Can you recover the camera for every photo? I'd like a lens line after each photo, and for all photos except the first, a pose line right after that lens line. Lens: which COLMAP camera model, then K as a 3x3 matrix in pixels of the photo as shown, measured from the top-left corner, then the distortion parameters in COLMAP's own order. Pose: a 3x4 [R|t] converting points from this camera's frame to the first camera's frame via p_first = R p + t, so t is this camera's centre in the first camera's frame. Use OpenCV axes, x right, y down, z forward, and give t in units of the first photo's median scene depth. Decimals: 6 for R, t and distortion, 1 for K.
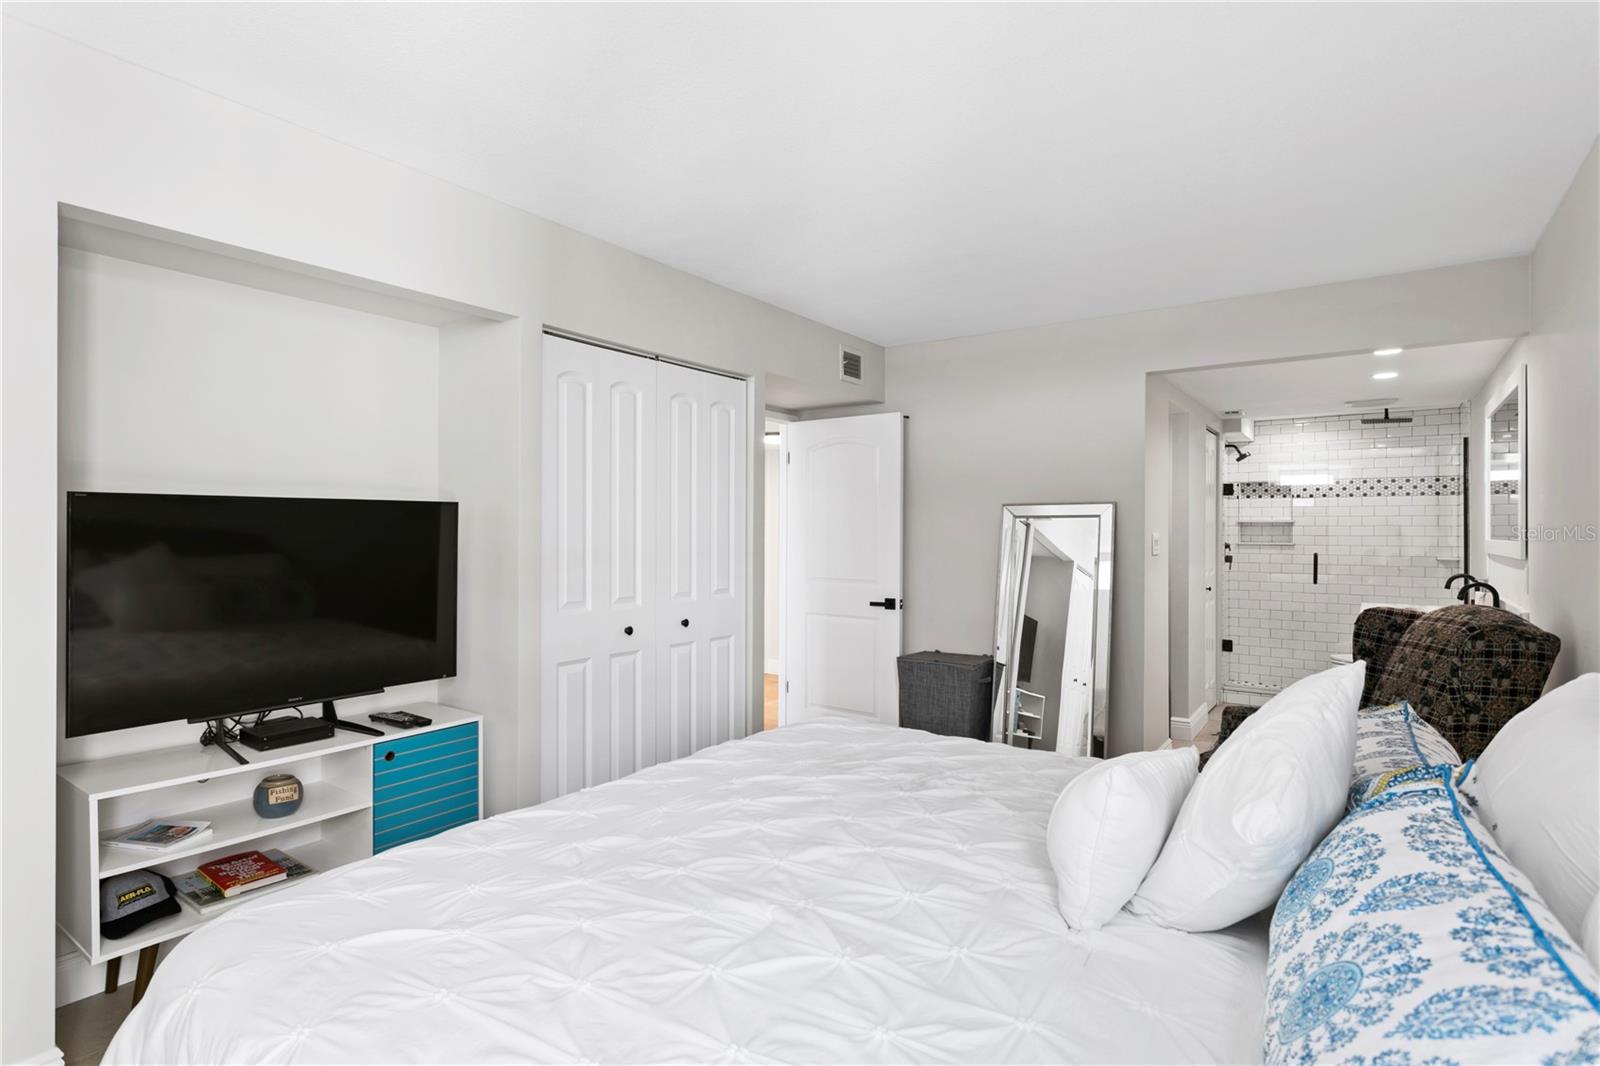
lens RADIAL K [[806.0, 0, 792.8], [0, 806.0, 533.0], [0, 0, 1]] dist [-0.004003, -0.000286]
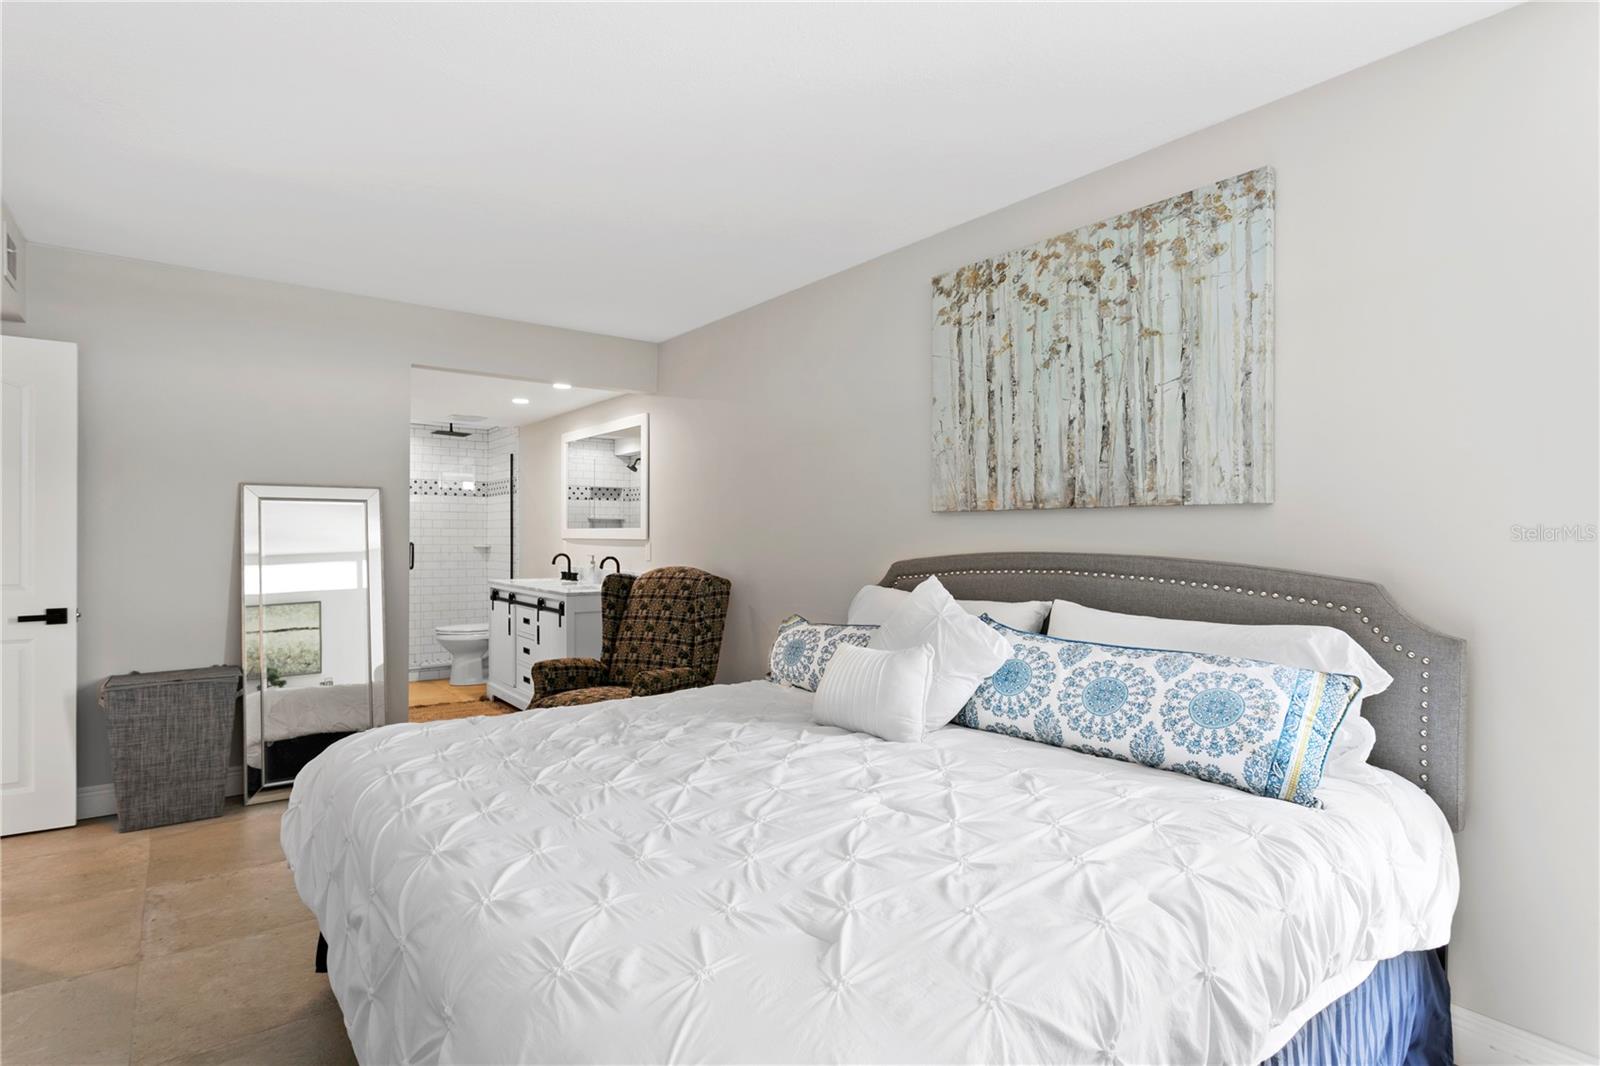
lens RADIAL K [[806.0, 0, 760.7], [0, 806.0, 542.0], [0, 0, 1]] dist [-0.004003, -0.000286]
pose [[0.327208, -0.008122, 0.944917, -0.336378], [-0.002512, 0.999952, 0.009465, 0.015768], [-0.944949, -0.005471, 0.327172, 0.200524]]
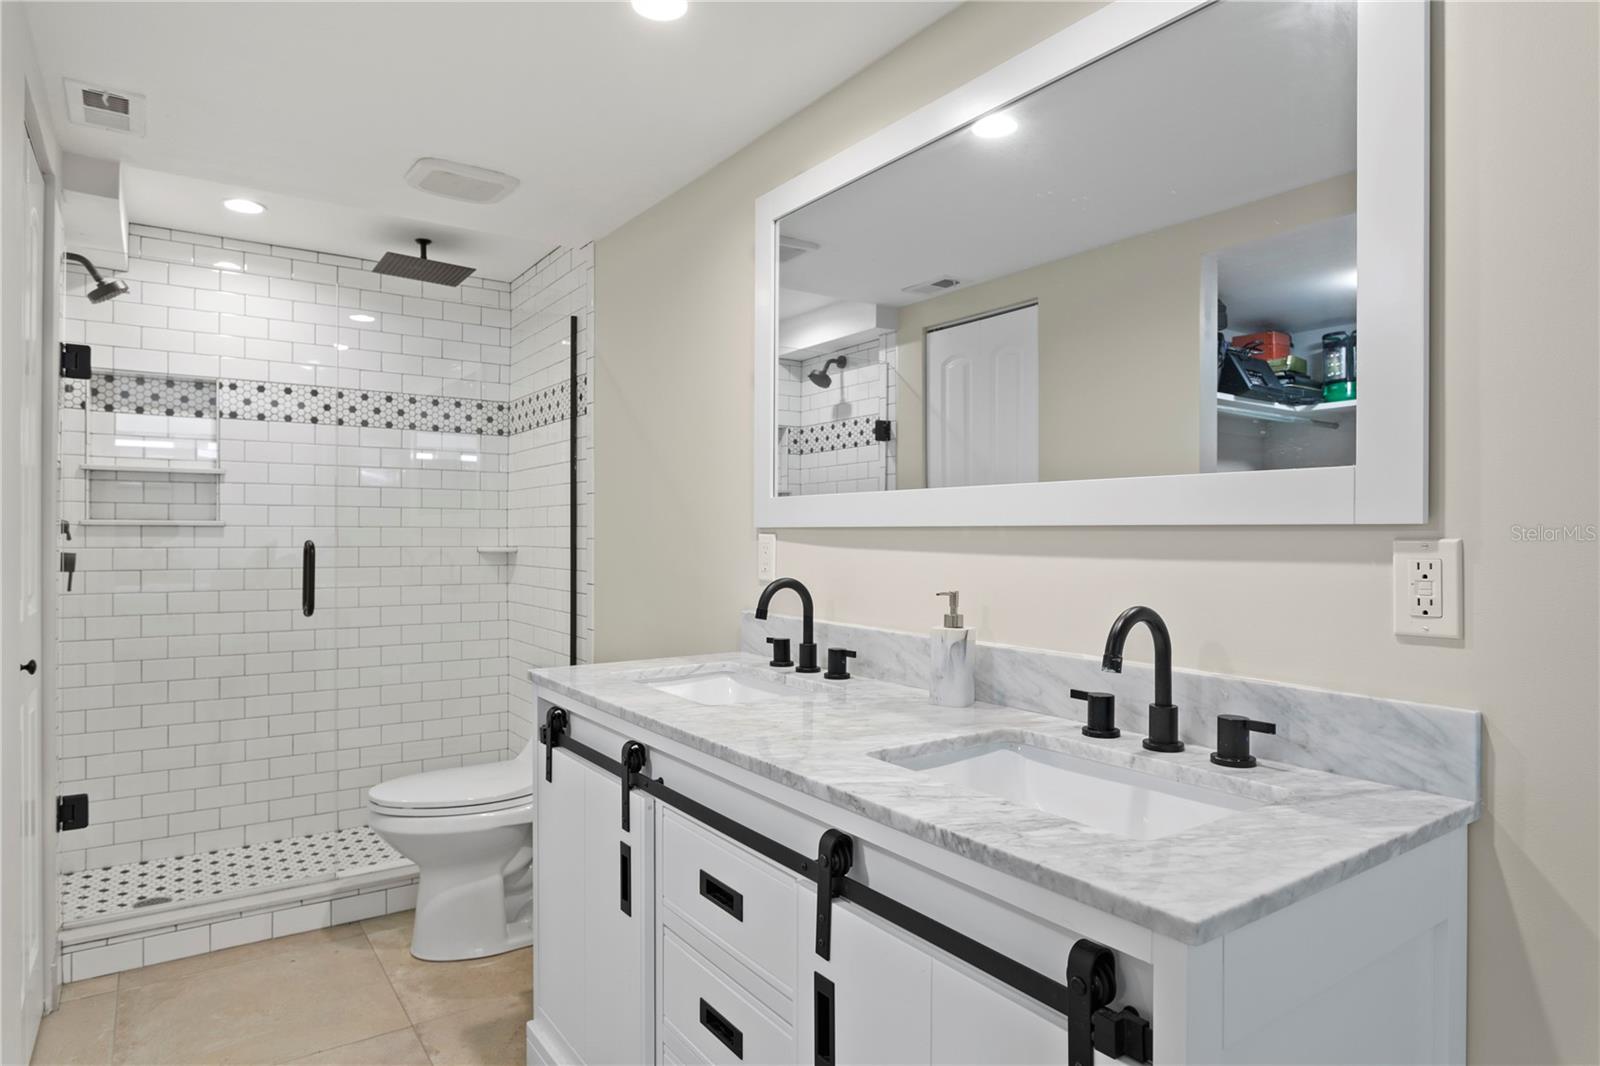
lens RADIAL K [[924.3, 0, 795.0], [0, 924.3, 532.9], [0, 0, 1]] dist [-0.021124, -0.000365]
pose [[0.332583, -0.003540, 0.943067, 0.364196], [0.000489, 0.999993, 0.003582, 0.023844], [-0.943074, -0.000730, 0.332583, 0.767229]]
